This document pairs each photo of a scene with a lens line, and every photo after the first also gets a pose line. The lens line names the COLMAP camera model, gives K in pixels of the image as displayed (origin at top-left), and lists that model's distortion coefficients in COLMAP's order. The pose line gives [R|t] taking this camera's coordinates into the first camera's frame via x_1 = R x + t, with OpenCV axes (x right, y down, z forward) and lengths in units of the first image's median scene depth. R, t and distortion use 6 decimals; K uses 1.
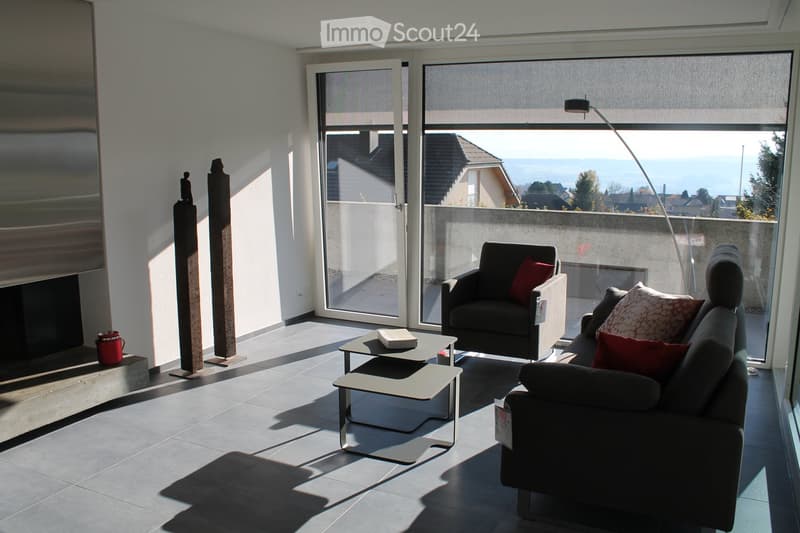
lens RADIAL K [[677.9, 0, 400.0], [0, 677.9, 266.5], [0, 0, 1]] dist [-0.151380, 0.003699]
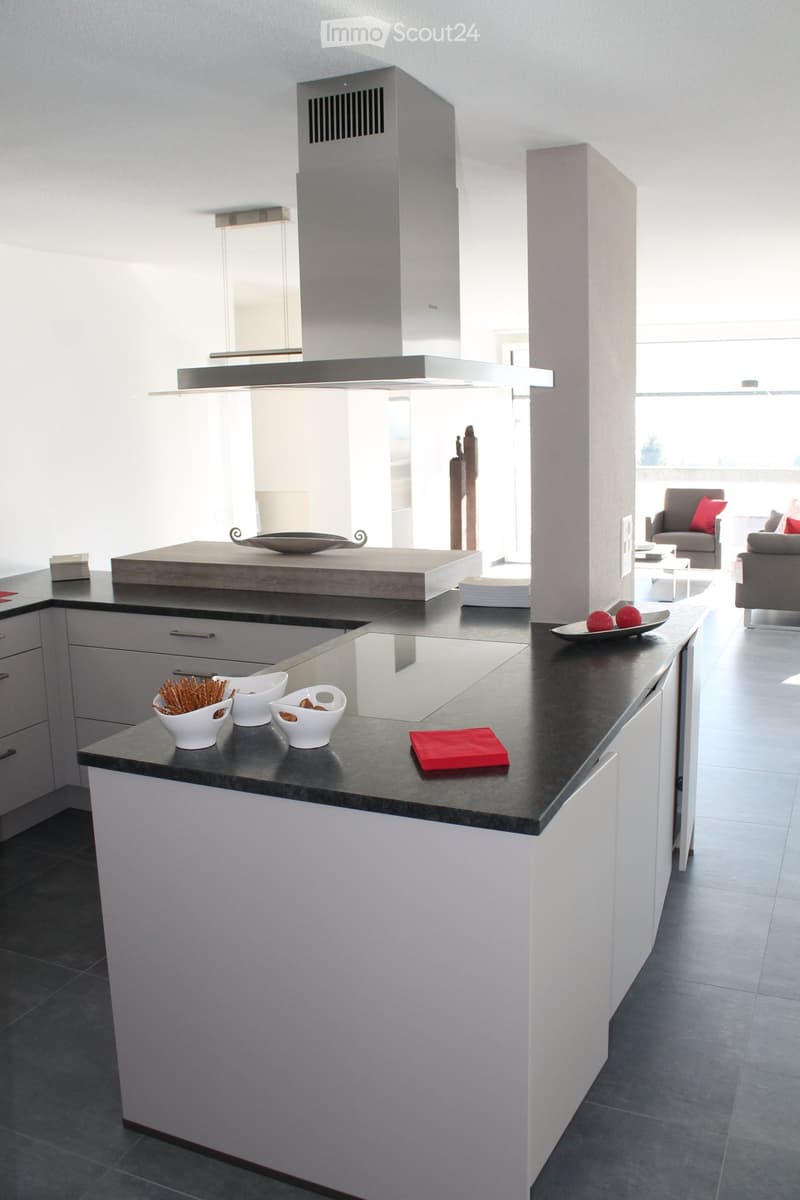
lens RADIAL K [[1048.4, 0, 400.0], [0, 1048.4, 600.0], [0, 0, 1]] dist [-0.158293, 0.000880]
pose [[0.998958, -0.037446, 0.026099, -0.450819], [0.037151, 0.999241, 0.011681, 0.138374], [-0.026517, -0.010699, 0.999591, -0.957138]]
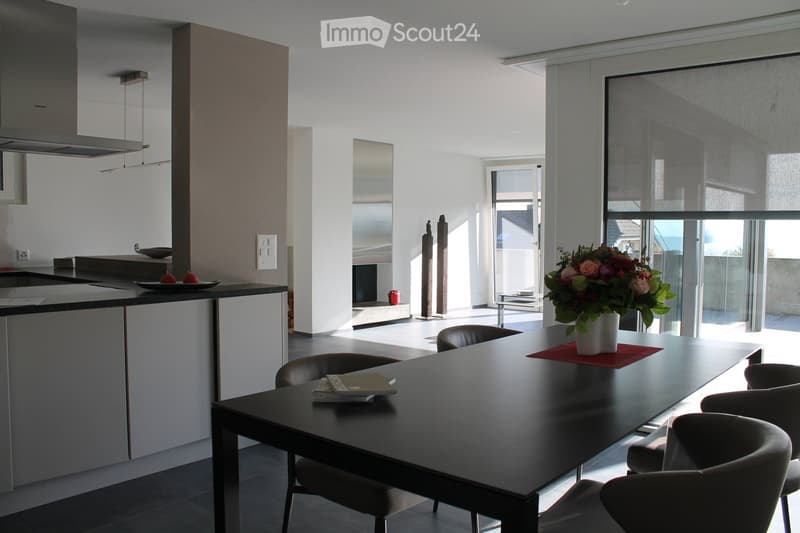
lens RADIAL K [[677.9, 0, 400.0], [0, 677.9, 266.5], [0, 0, 1]] dist [-0.151380, 0.003699]
pose [[0.968574, 0.014739, -0.248290, 0.112226], [-0.042970, 0.993149, -0.108667, 0.215702], [0.244988, 0.115921, 0.962571, -0.961598]]
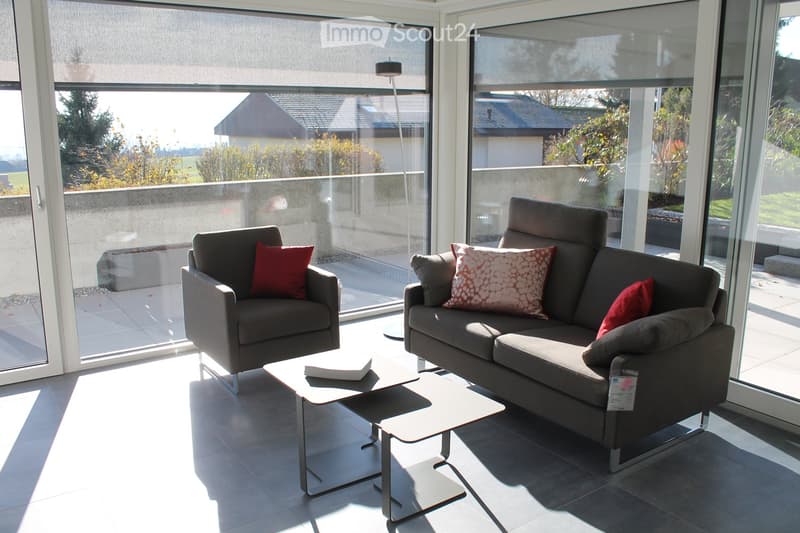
lens RADIAL K [[677.9, 0, 400.0], [0, 677.9, 266.5], [0, 0, 1]] dist [-0.151380, 0.003699]
pose [[0.475884, -0.188164, 0.859144, -0.450670], [0.138009, 0.980721, 0.138347, -0.075347], [-0.868613, 0.052732, 0.492678, 0.413256]]
